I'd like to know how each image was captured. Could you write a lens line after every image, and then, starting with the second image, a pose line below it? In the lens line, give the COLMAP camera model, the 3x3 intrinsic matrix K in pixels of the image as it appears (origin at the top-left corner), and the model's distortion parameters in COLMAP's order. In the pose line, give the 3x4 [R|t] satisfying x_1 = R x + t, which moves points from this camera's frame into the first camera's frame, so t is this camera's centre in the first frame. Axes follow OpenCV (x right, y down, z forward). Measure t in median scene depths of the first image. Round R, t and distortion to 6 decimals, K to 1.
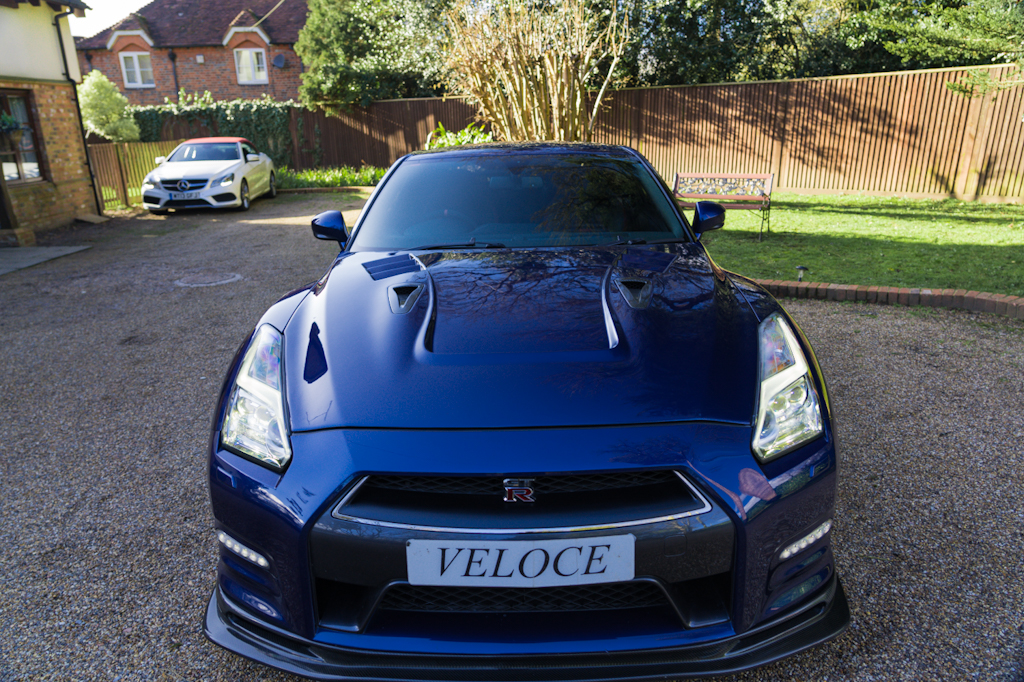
lens RADIAL K [[702.7, 0, 514.7], [0, 702.7, 340.0], [0, 0, 1]] dist [-0.014387, 0.007652]
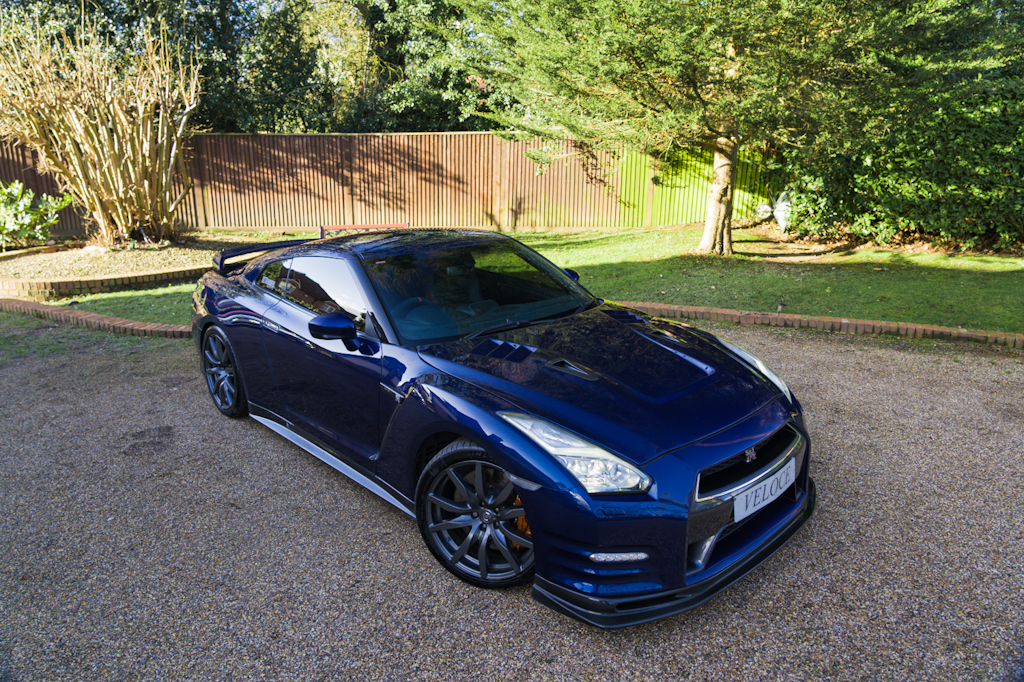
lens RADIAL K [[689.0, 0, 512.0], [0, 689.0, 341.0], [0, 0, 1]] dist [-0.023720, 0.002723]
pose [[0.726611, -0.168339, 0.666107, -0.482475], [0.185678, 0.981556, 0.045517, -0.081652], [-0.661484, 0.090608, 0.744466, 0.019402]]
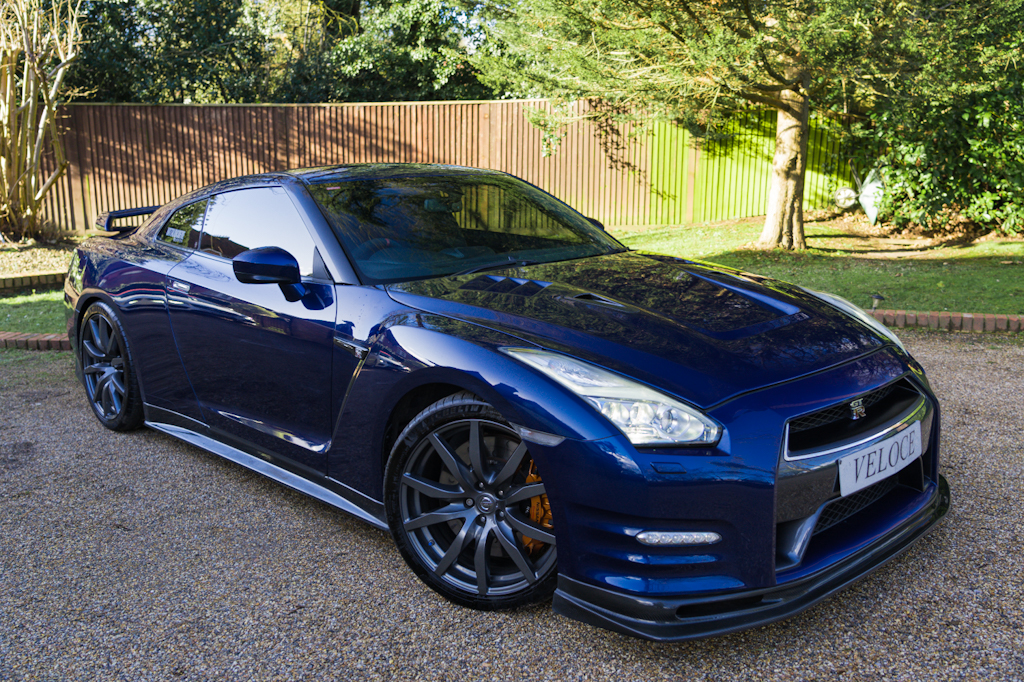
lens RADIAL K [[933.6, 0, 515.9], [0, 933.6, 340.8], [0, 0, 1]] dist [0.030685, -0.021642]
pose [[0.715893, -0.121872, 0.687491, -0.493018], [0.196227, 0.980081, -0.030594, 0.006708], [-0.670069, 0.156806, 0.725548, 0.047834]]
